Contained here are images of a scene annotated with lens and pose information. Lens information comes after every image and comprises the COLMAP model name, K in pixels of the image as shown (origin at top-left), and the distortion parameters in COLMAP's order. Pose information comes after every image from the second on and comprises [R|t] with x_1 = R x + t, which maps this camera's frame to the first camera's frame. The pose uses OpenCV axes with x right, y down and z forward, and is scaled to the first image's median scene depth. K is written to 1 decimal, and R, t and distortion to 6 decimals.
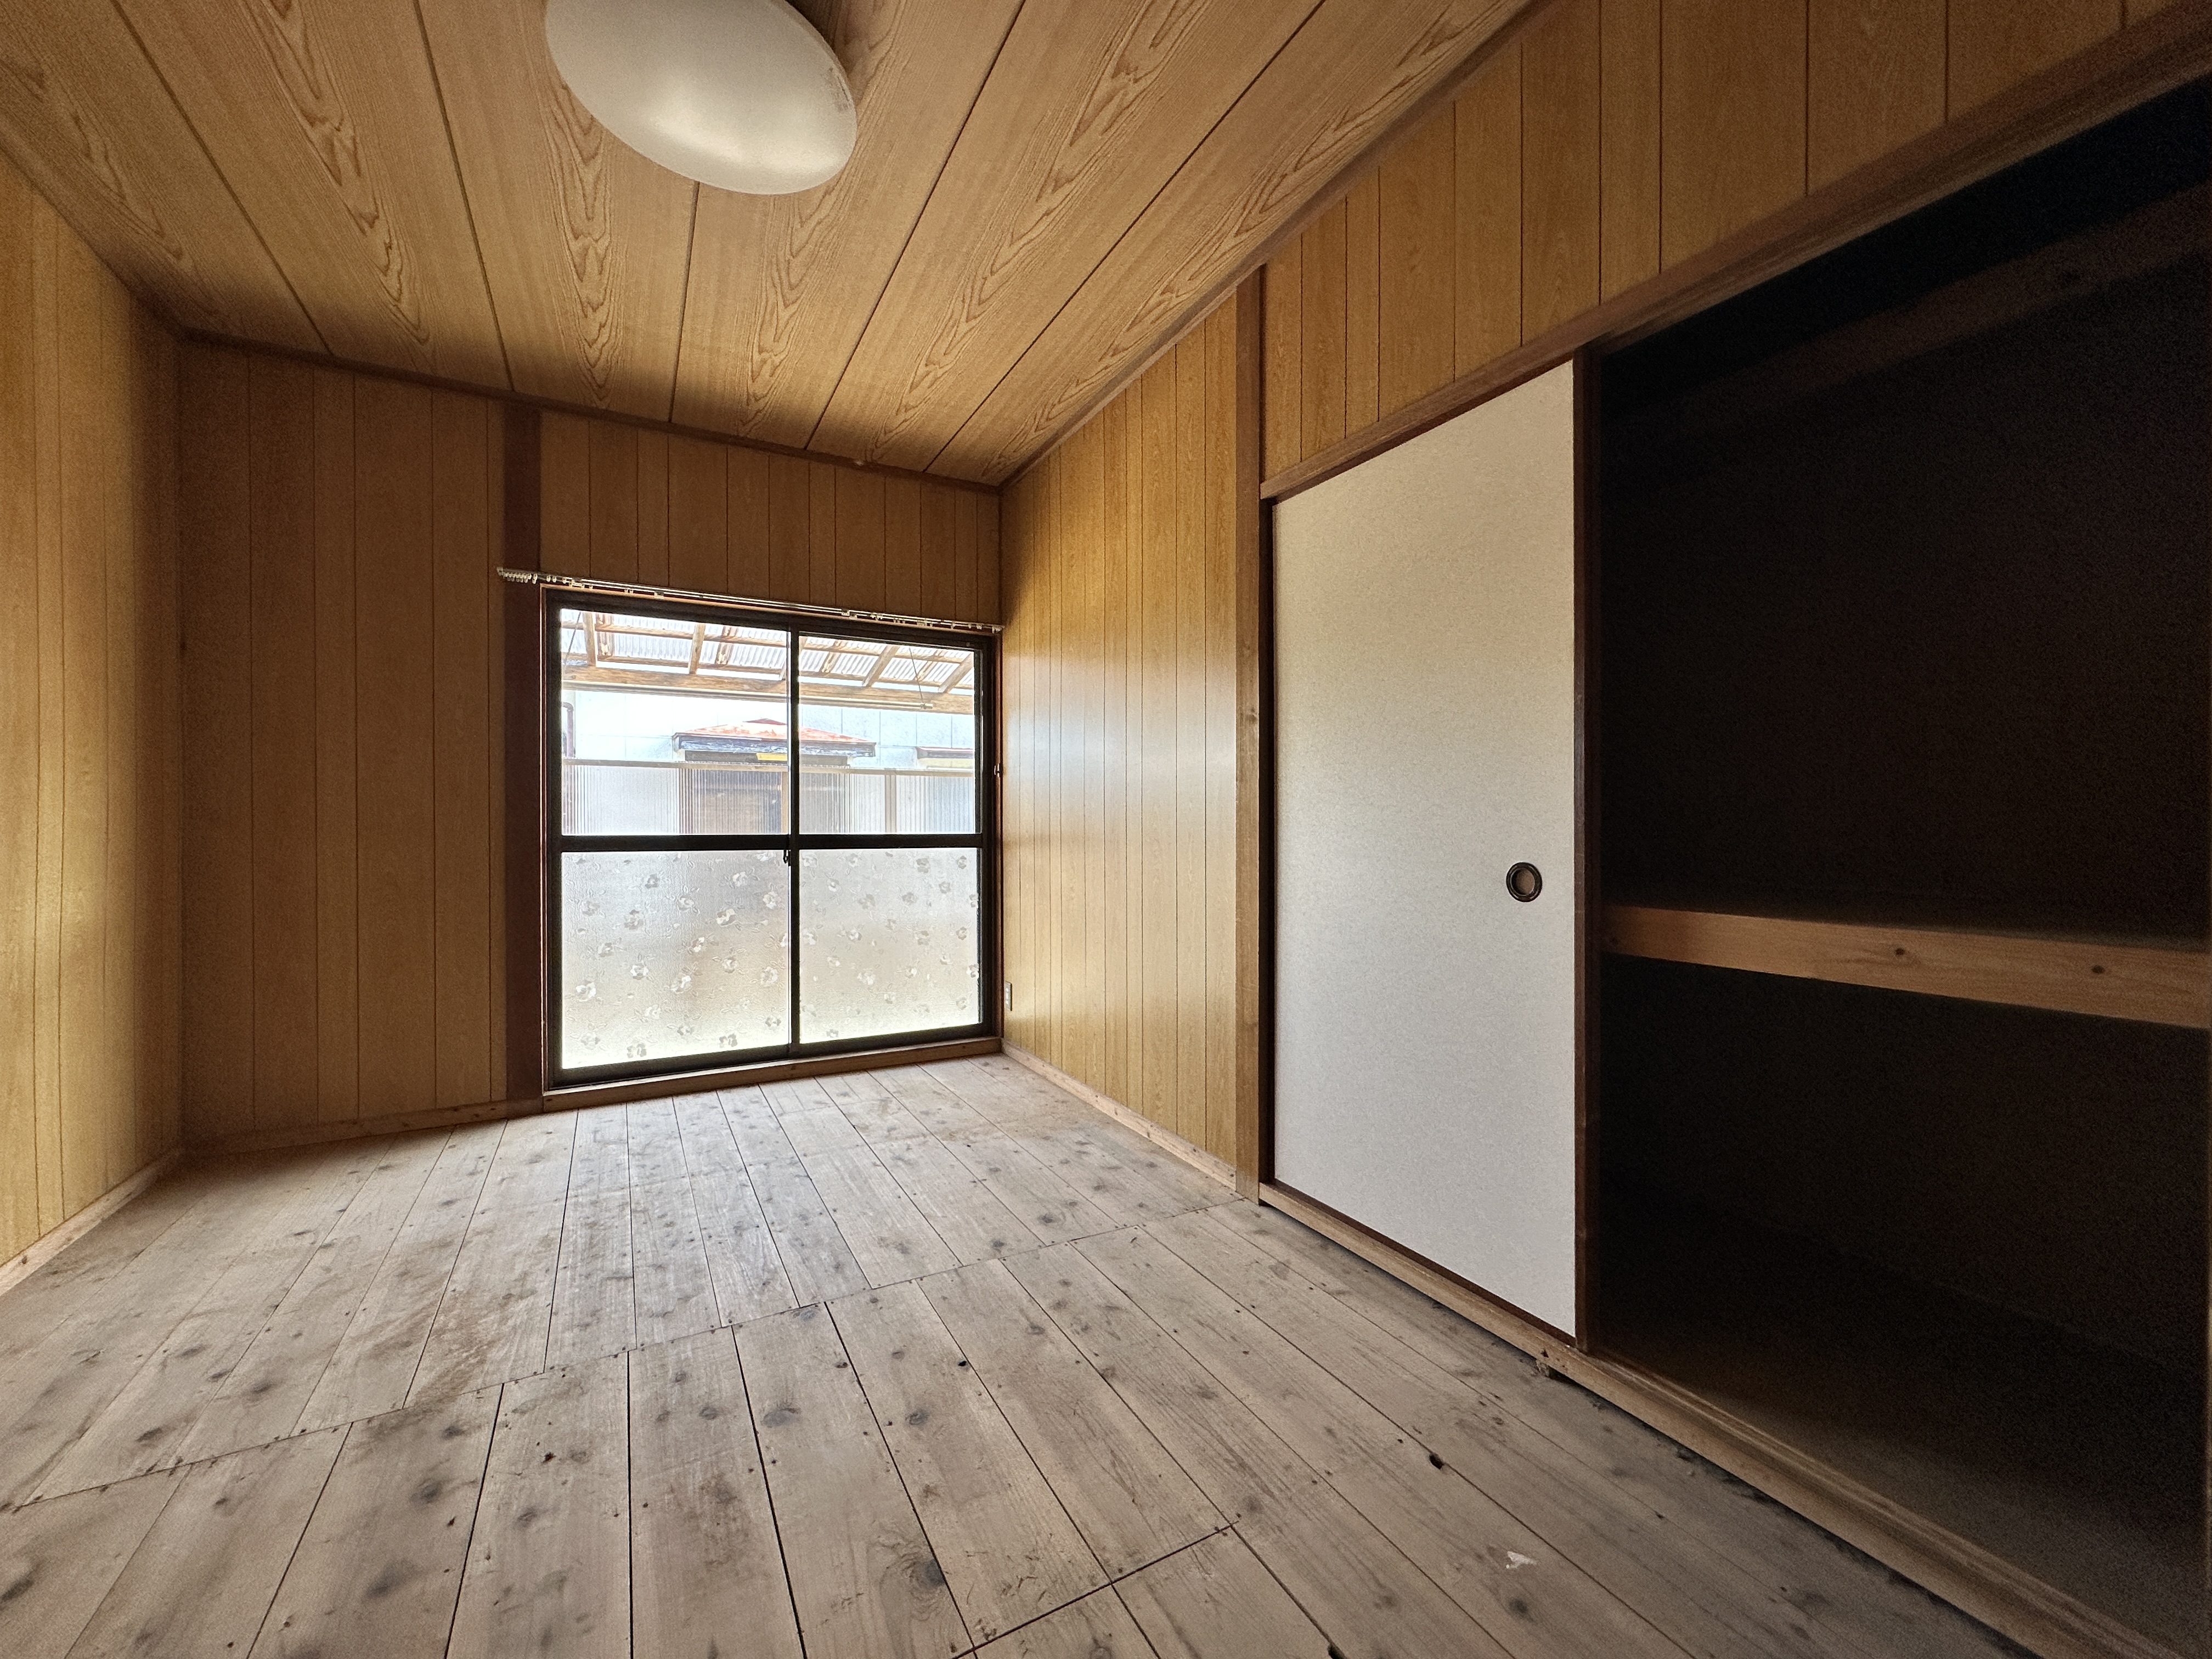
lens RADIAL K [[875.4, 0, 1106.0], [0, 875.4, 827.1], [0, 0, 1]] dist [-0.000798, -0.000004]
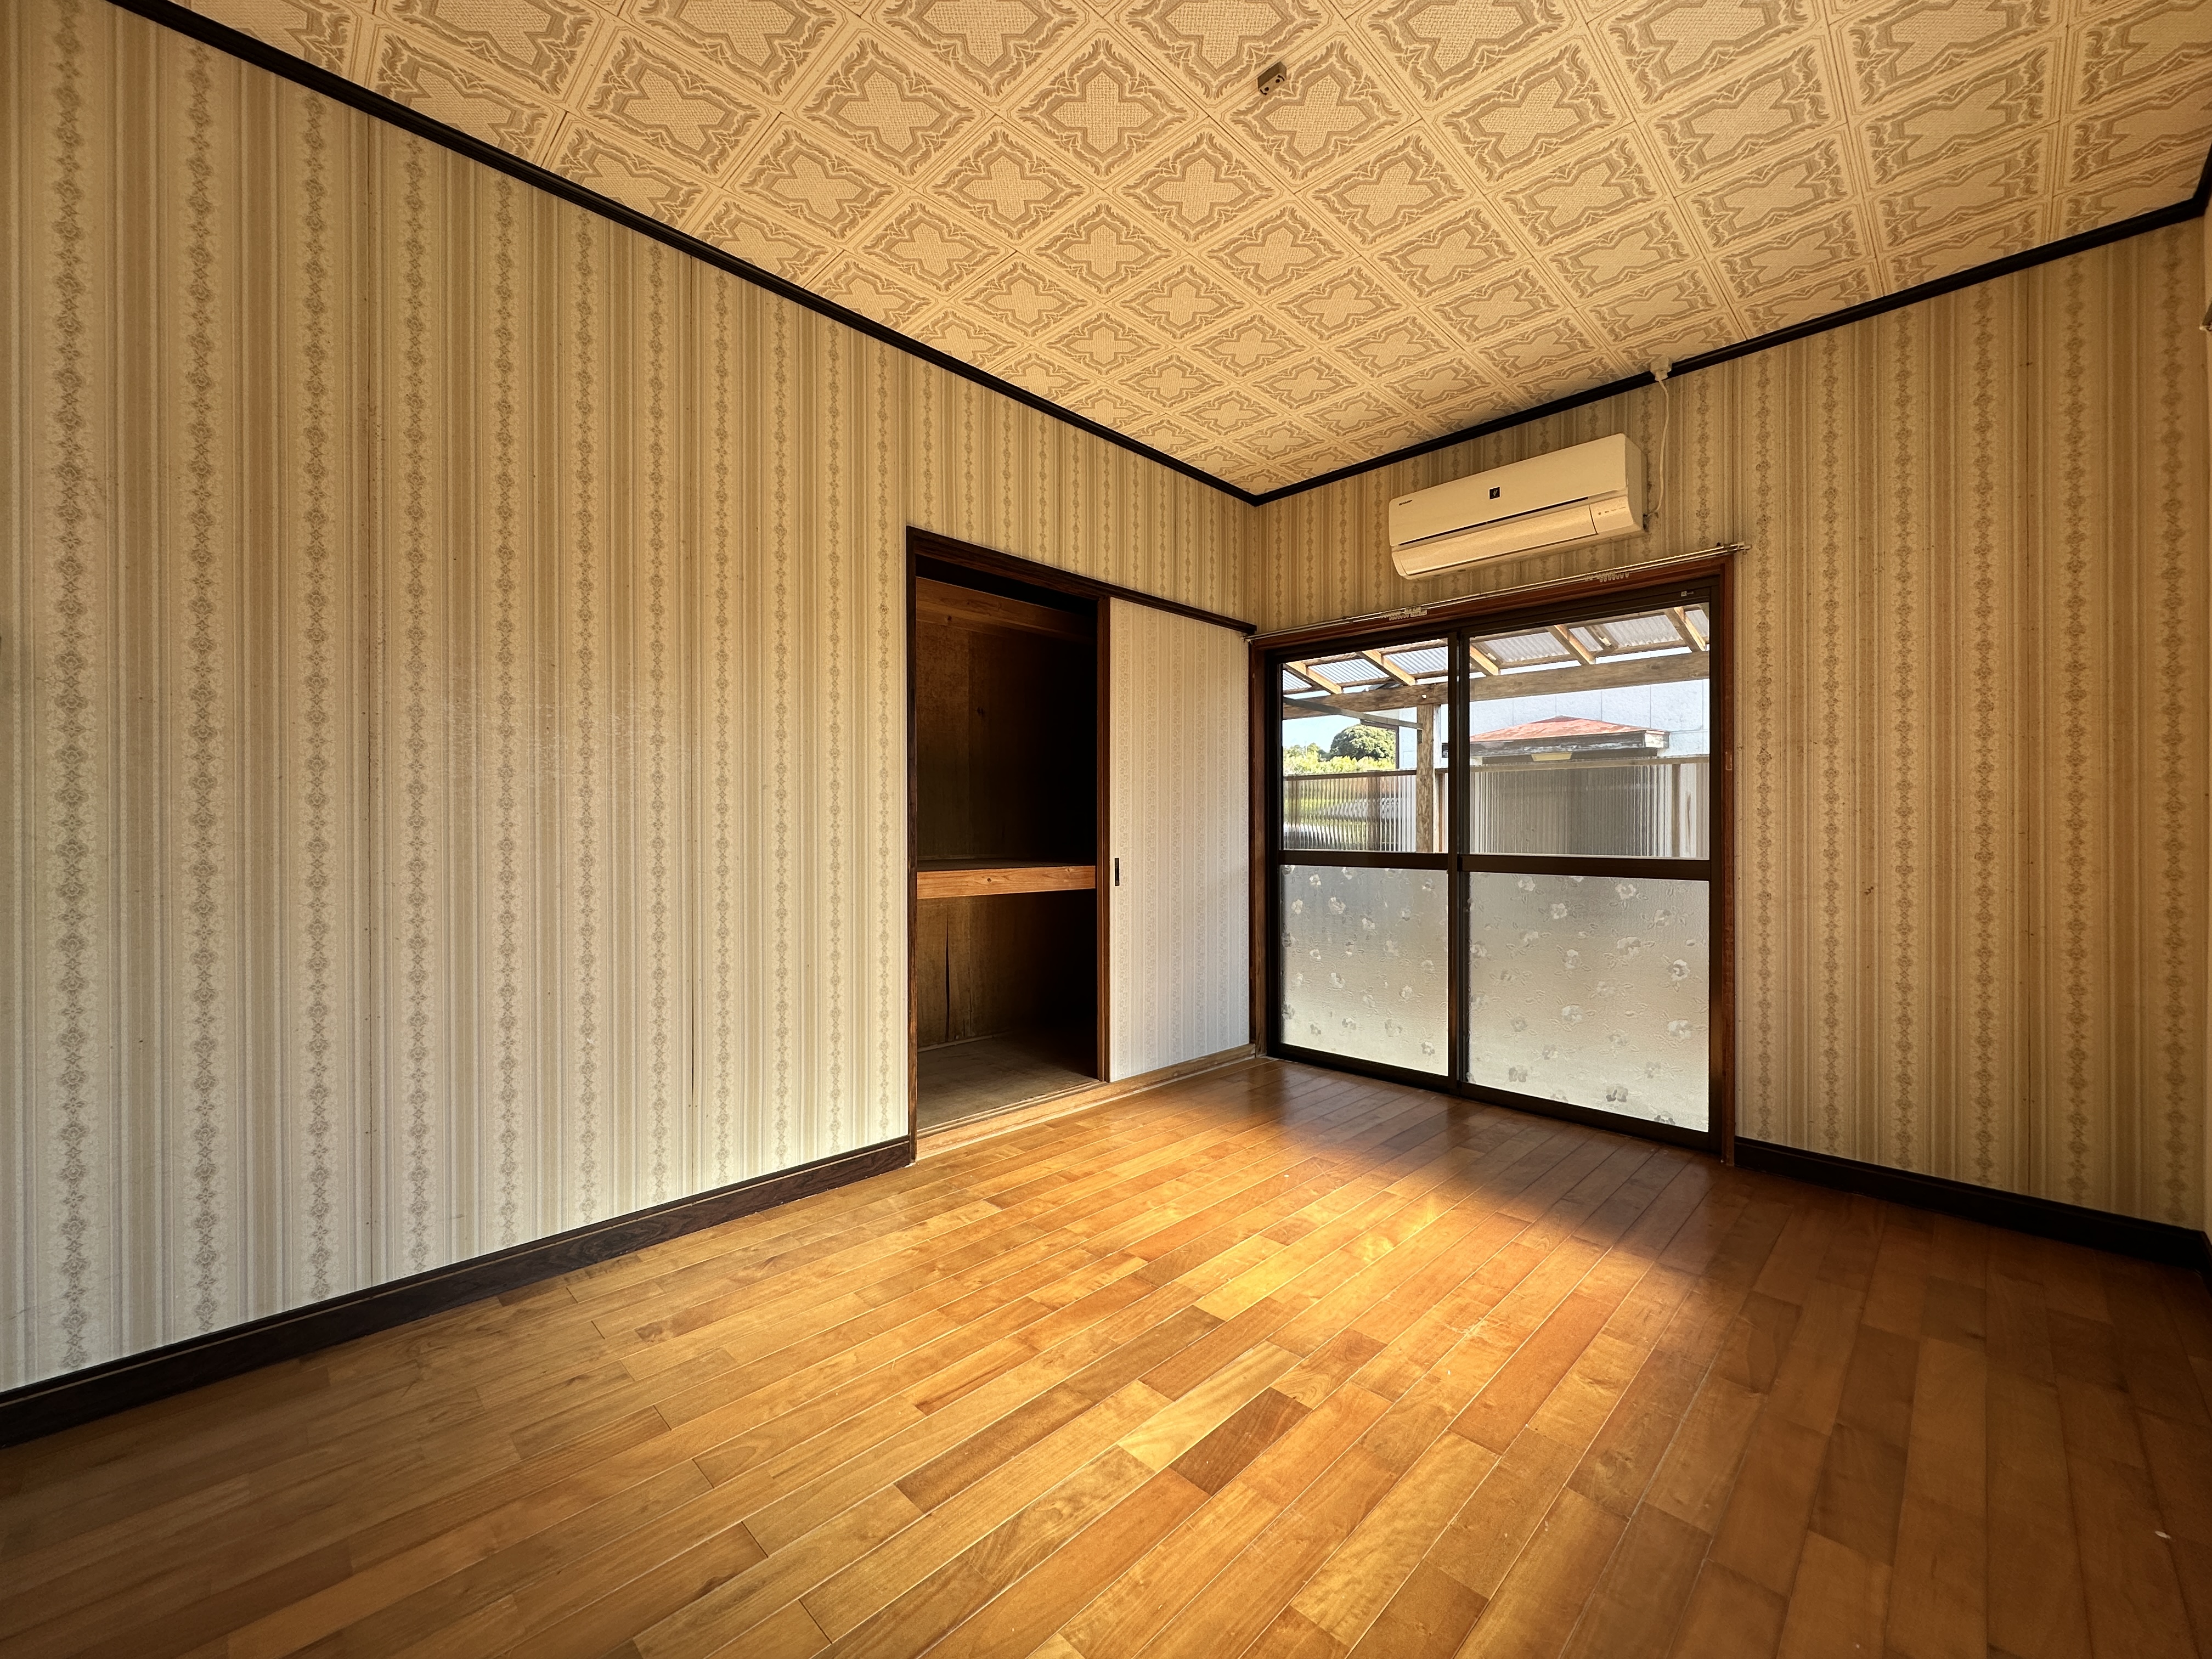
lens RADIAL K [[875.4, 0, 1111.5], [0, 875.4, 828.9], [0, 0, 1]] dist [-0.000798, -0.000004]
pose [[0.276295, -0.001974, -0.961071, 0.392410], [-0.008263, 0.999956, -0.004429, -0.010353], [0.961037, 0.009165, 0.276266, 0.408361]]
